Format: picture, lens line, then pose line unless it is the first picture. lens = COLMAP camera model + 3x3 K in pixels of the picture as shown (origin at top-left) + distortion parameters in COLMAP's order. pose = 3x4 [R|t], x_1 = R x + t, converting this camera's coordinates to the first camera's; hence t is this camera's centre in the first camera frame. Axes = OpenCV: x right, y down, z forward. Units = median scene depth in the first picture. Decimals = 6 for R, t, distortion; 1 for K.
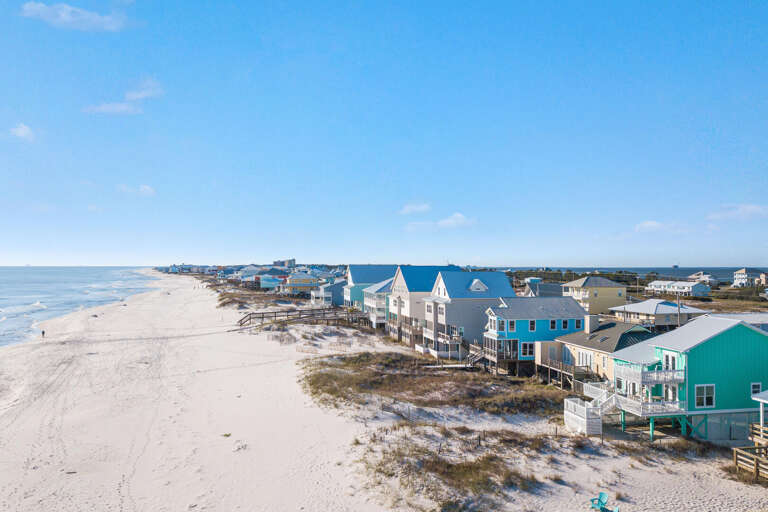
lens RADIAL K [[583.5, 0, 379.0], [0, 583.5, 254.2], [0, 0, 1]] dist [0.026797, -0.048995]
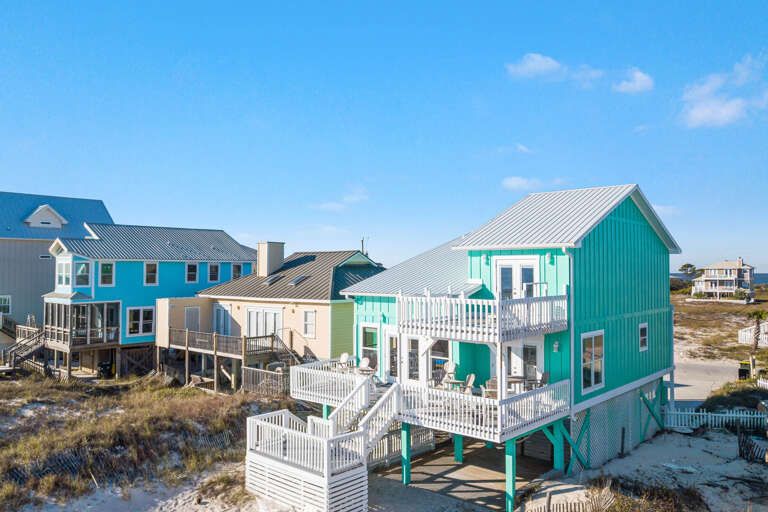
lens RADIAL K [[583.5, 0, 379.0], [0, 583.5, 254.2], [0, 0, 1]] dist [0.026797, -0.048995]
pose [[0.811872, 0.013523, 0.583679, 0.141404], [-0.007440, 0.999890, -0.012817, 0.122038], [-0.583788, 0.006064, 0.811884, 0.528979]]
